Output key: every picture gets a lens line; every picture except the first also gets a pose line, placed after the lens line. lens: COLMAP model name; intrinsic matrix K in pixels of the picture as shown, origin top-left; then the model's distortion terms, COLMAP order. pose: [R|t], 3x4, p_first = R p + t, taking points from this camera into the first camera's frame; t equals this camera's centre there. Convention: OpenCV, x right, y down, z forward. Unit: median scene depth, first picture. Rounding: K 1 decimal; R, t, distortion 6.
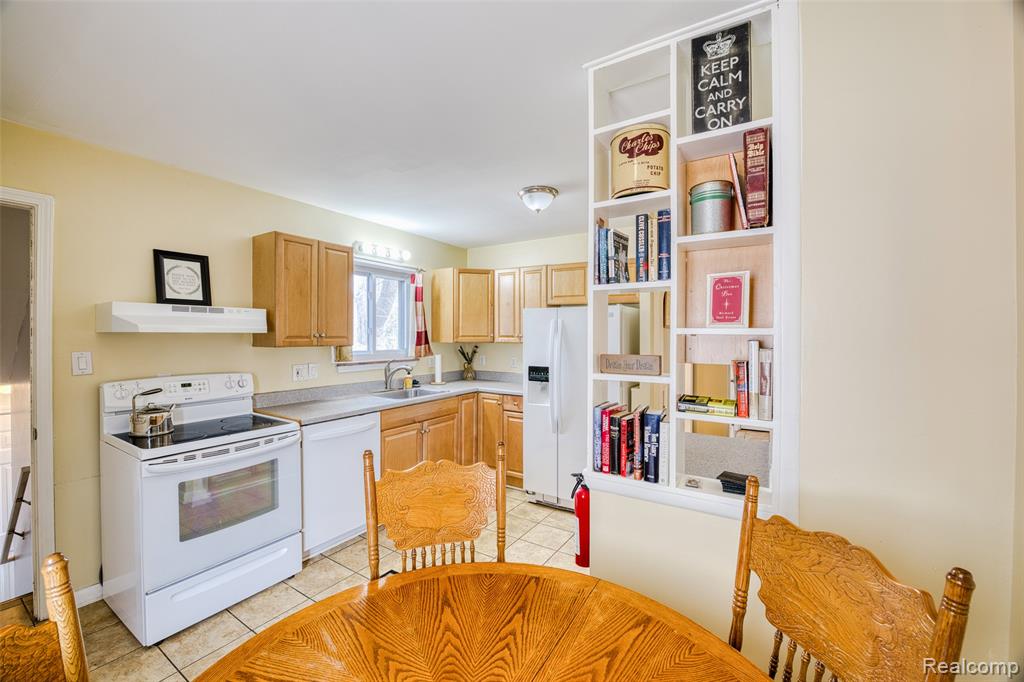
lens RADIAL K [[415.5, 0, 493.2], [0, 415.5, 332.8], [0, 0, 1]] dist [-0.023336, 0.001222]
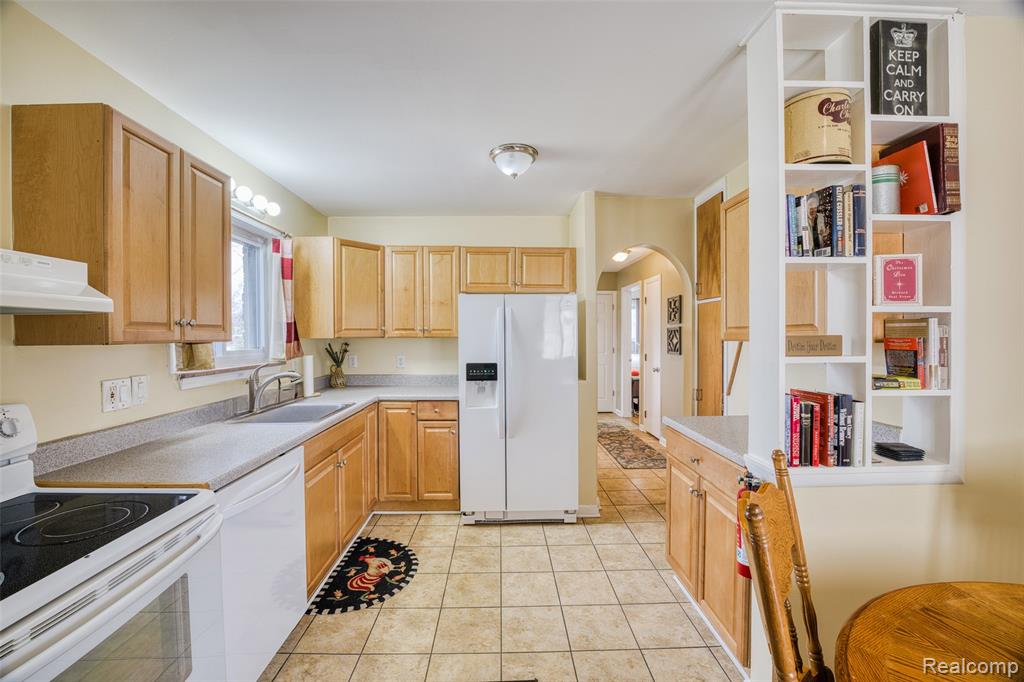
lens RADIAL K [[415.5, 0, 502.4], [0, 415.5, 337.5], [0, 0, 1]] dist [-0.023336, 0.001222]
pose [[0.823744, -0.011287, 0.566849, -0.751325], [0.005475, 0.999914, 0.011954, 0.042494], [-0.566935, -0.006744, 0.823735, 0.622283]]
